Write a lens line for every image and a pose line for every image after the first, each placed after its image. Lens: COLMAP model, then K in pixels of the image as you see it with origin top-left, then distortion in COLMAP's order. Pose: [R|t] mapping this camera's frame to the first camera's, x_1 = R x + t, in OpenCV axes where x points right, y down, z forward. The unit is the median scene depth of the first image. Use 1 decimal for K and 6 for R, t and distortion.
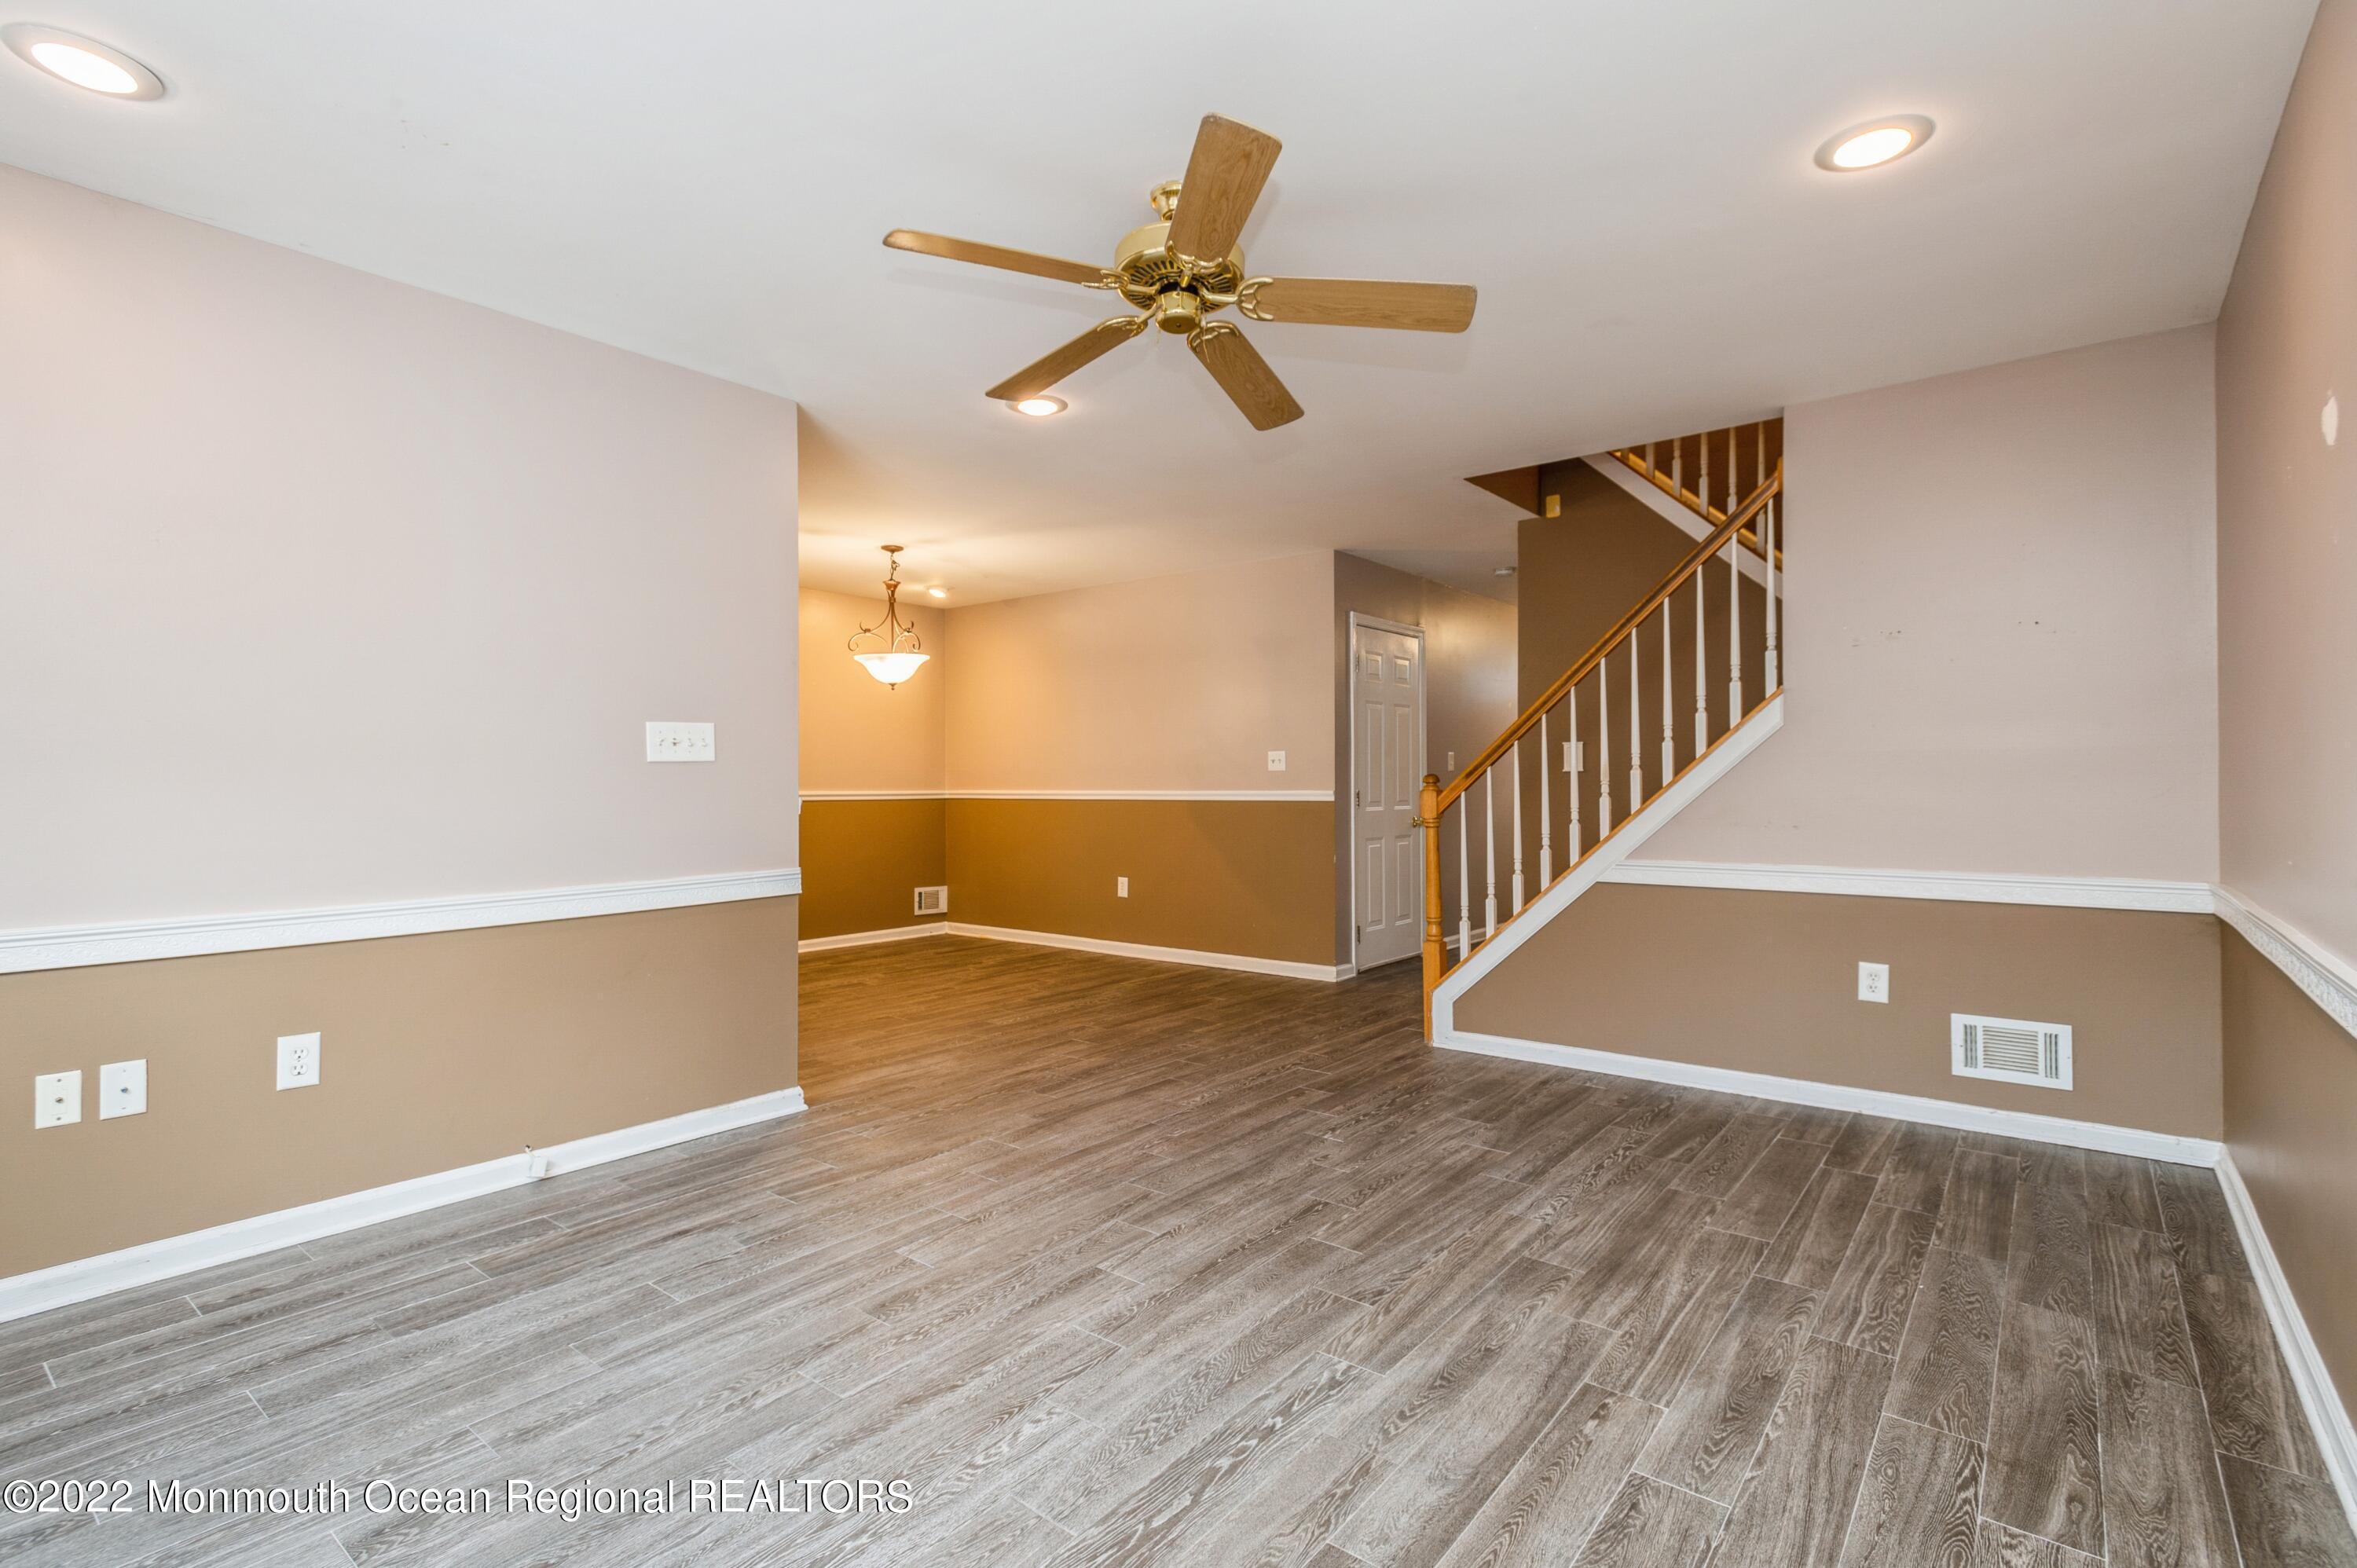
lens RADIAL K [[1103.2, 0, 1173.8], [0, 1103.2, 787.2], [0, 0, 1]] dist [0.011195, -0.000472]
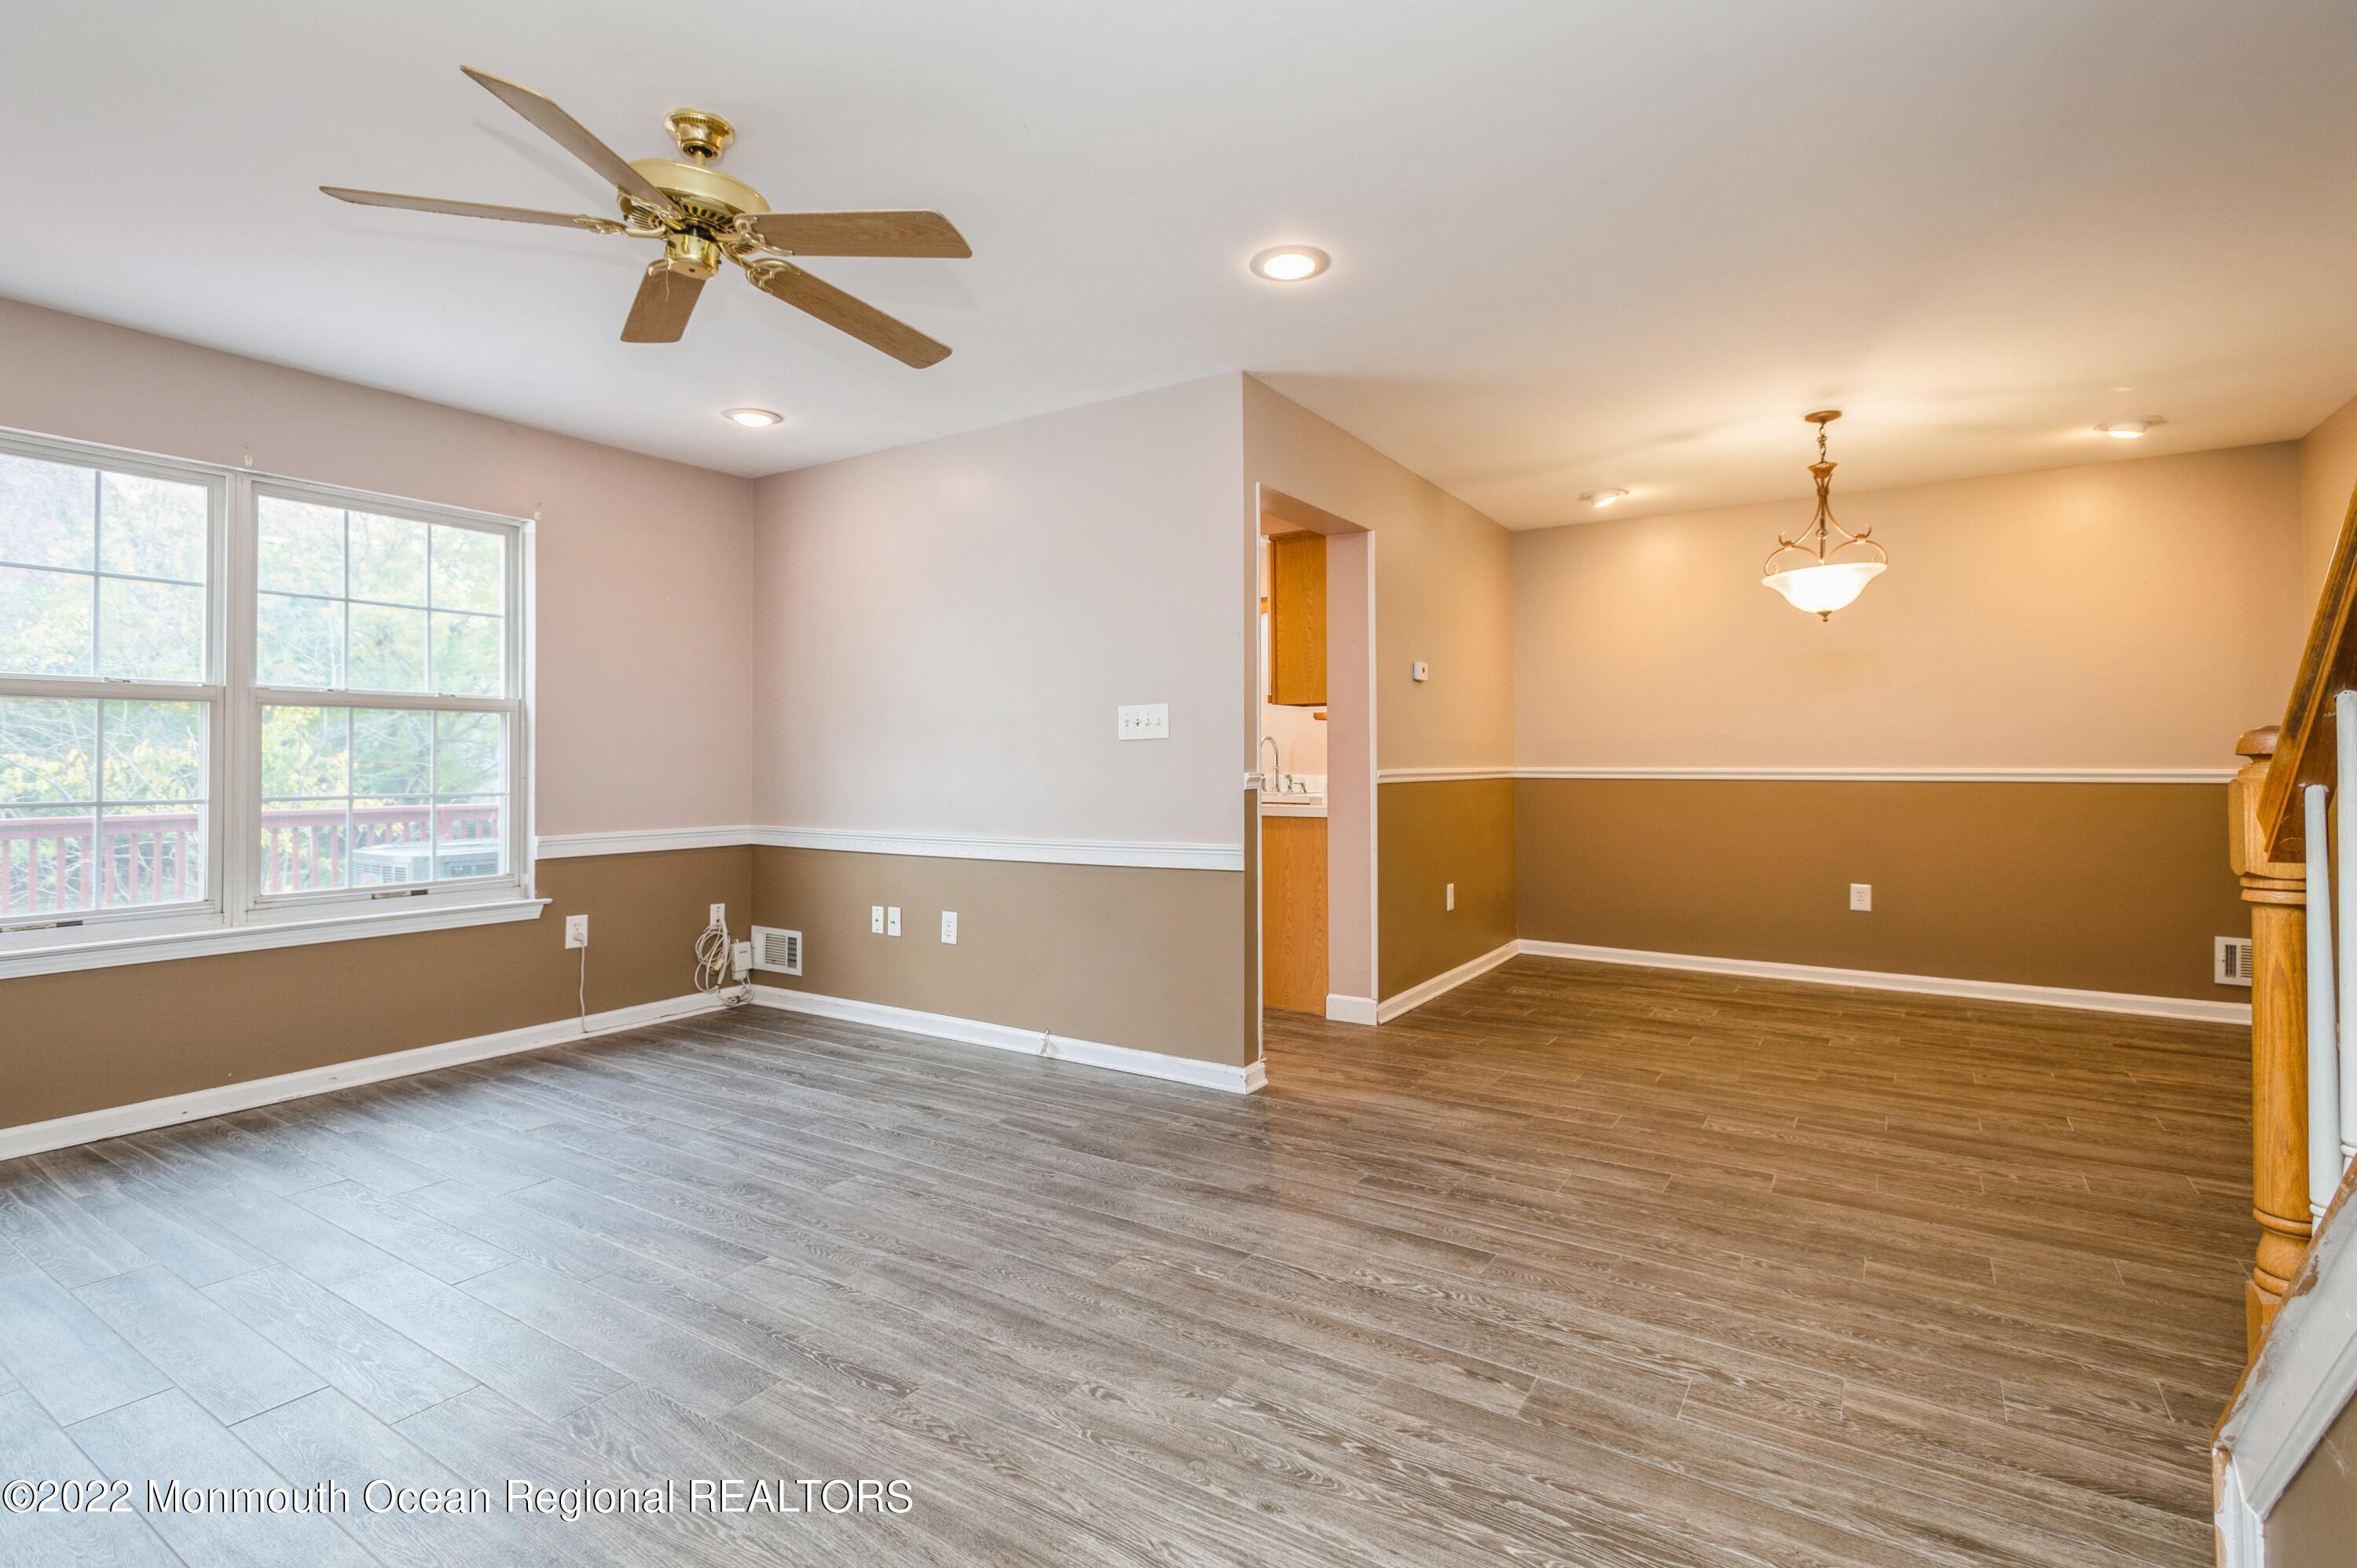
lens RADIAL K [[1103.2, 0, 1182.0], [0, 1103.2, 761.0], [0, 0, 1]] dist [0.011195, -0.000472]
pose [[0.101309, 0.002214, -0.994853, 0.727556], [-0.001952, 0.999996, 0.002027, -0.003408], [0.994853, 0.001736, 0.101312, 0.983106]]
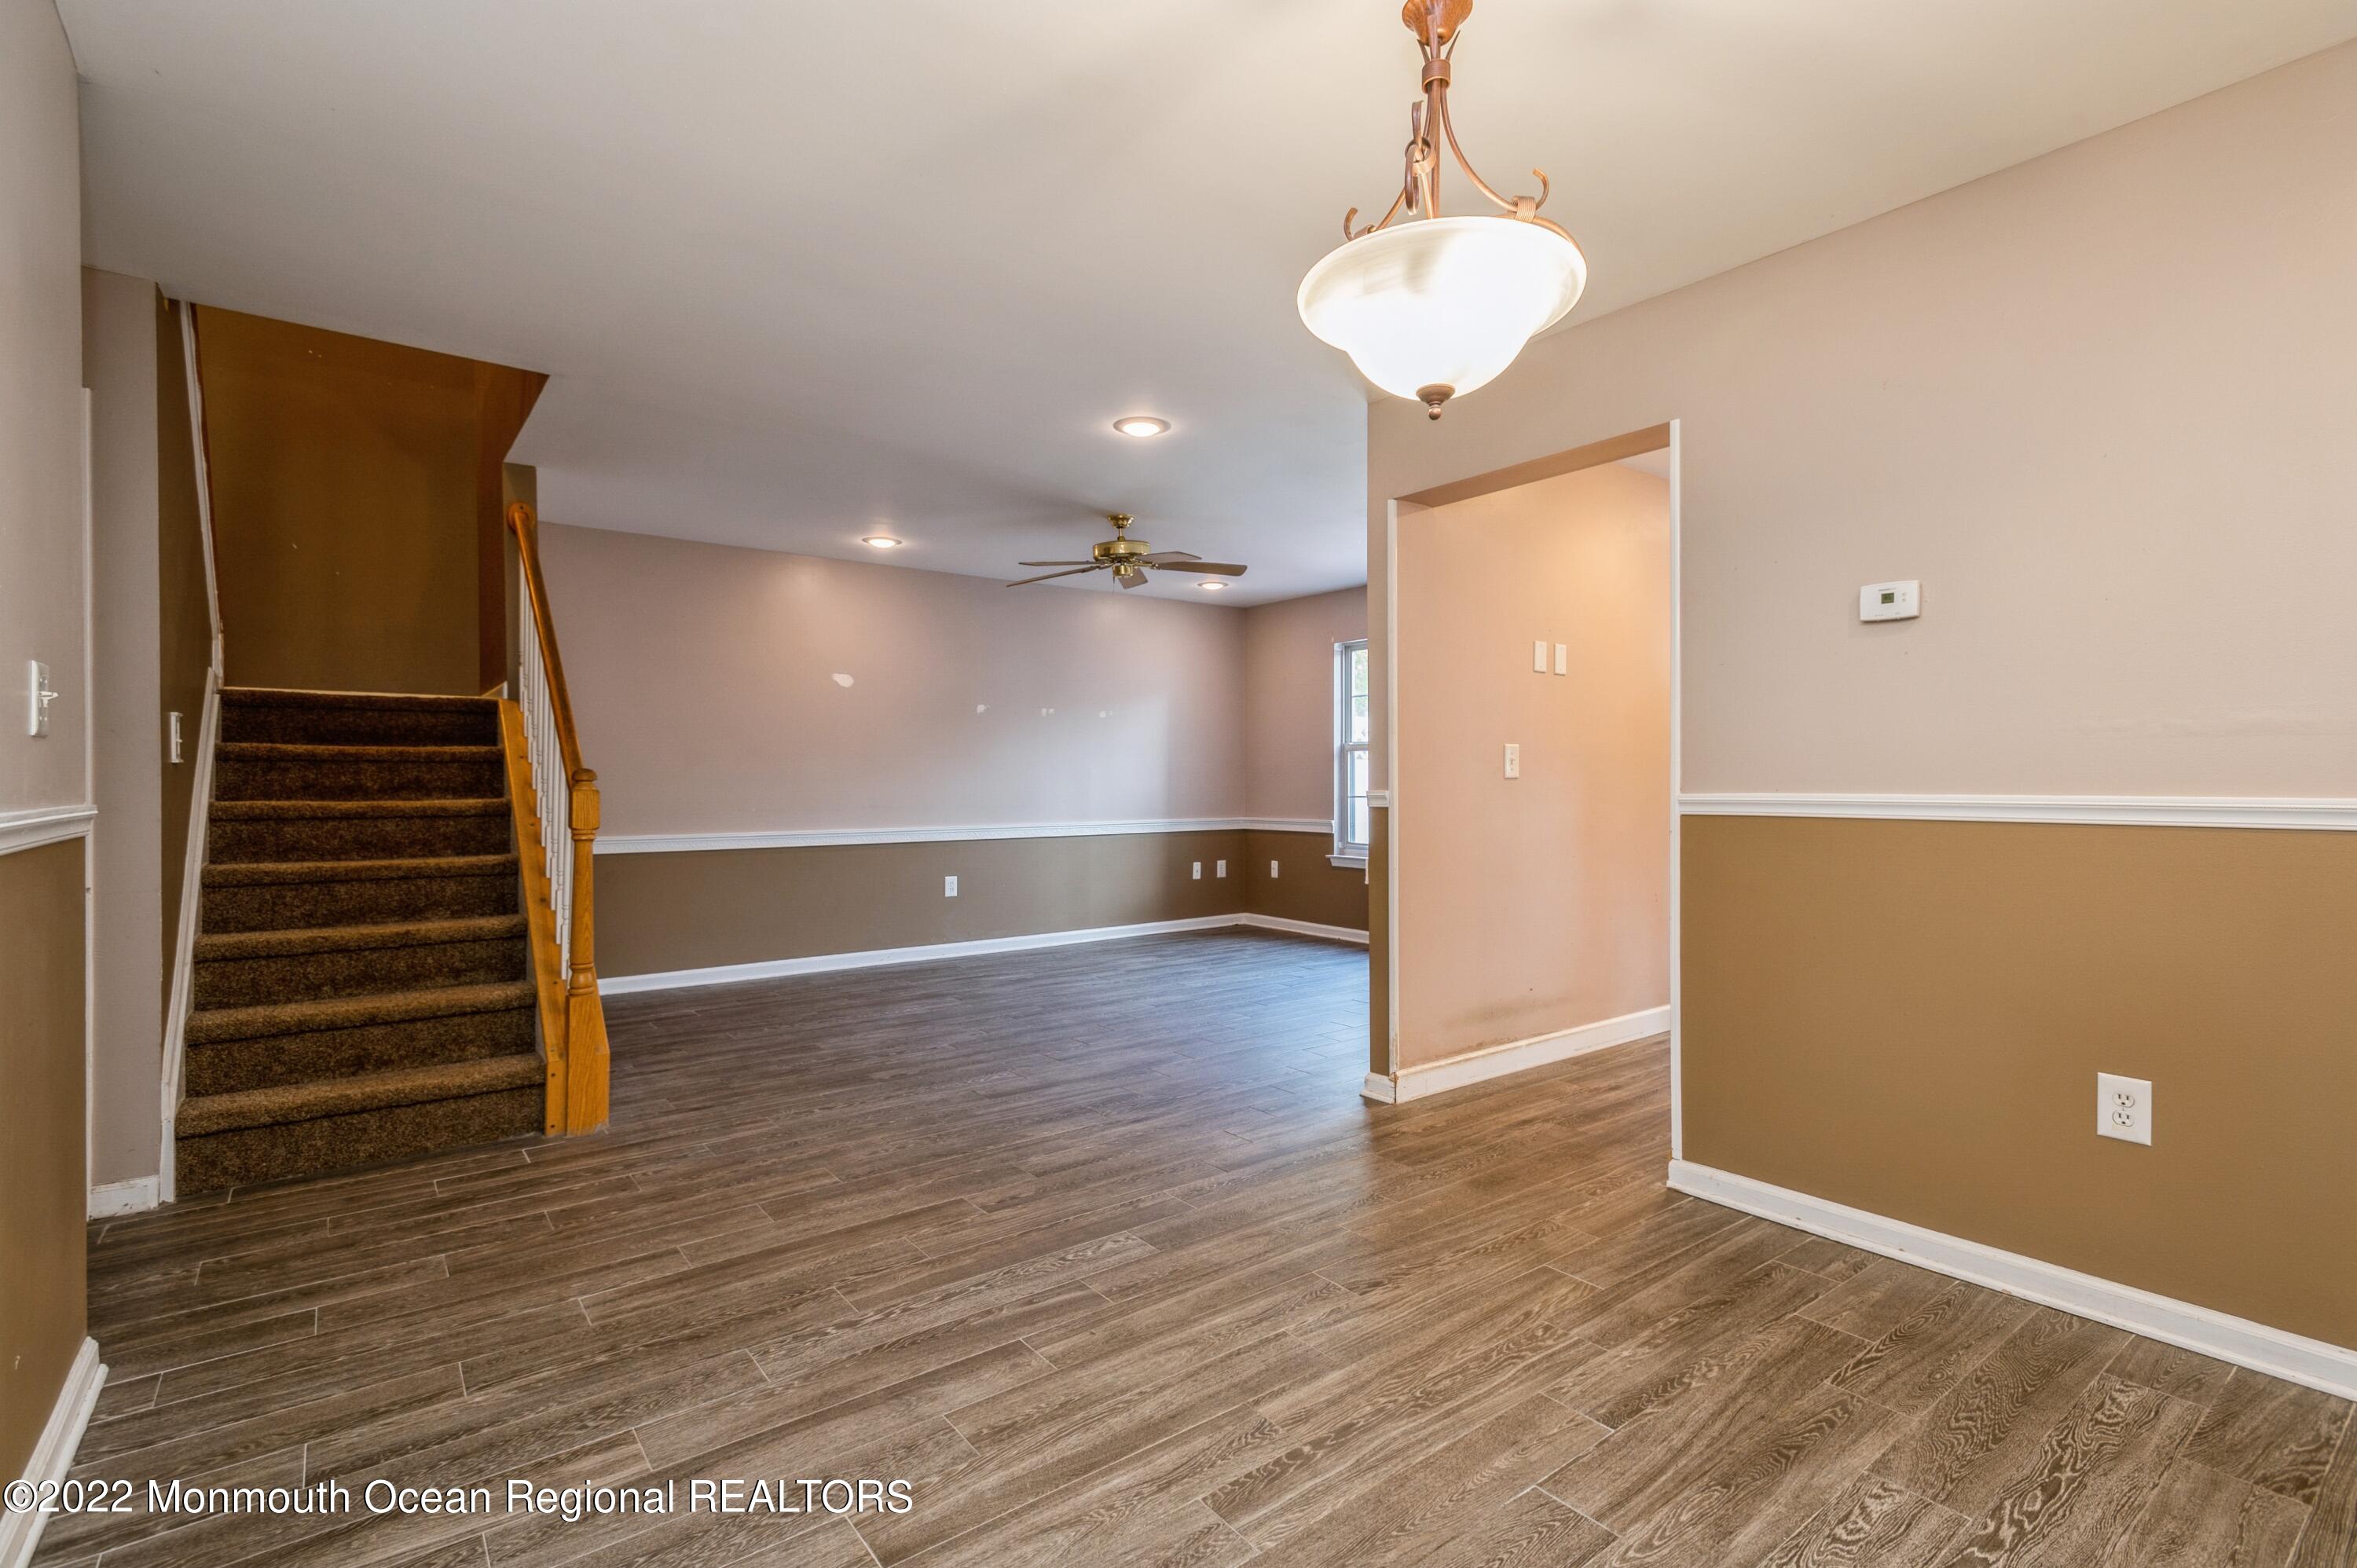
lens RADIAL K [[1103.2, 0, 1190.4], [0, 1103.2, 783.3], [0, 0, 1]] dist [0.011195, -0.000472]
pose [[-0.973182, 0.001331, 0.230032, -0.481777], [0.002240, 0.999991, 0.003688, -0.003116], [-0.230025, 0.004104, -0.973176, 2.366513]]
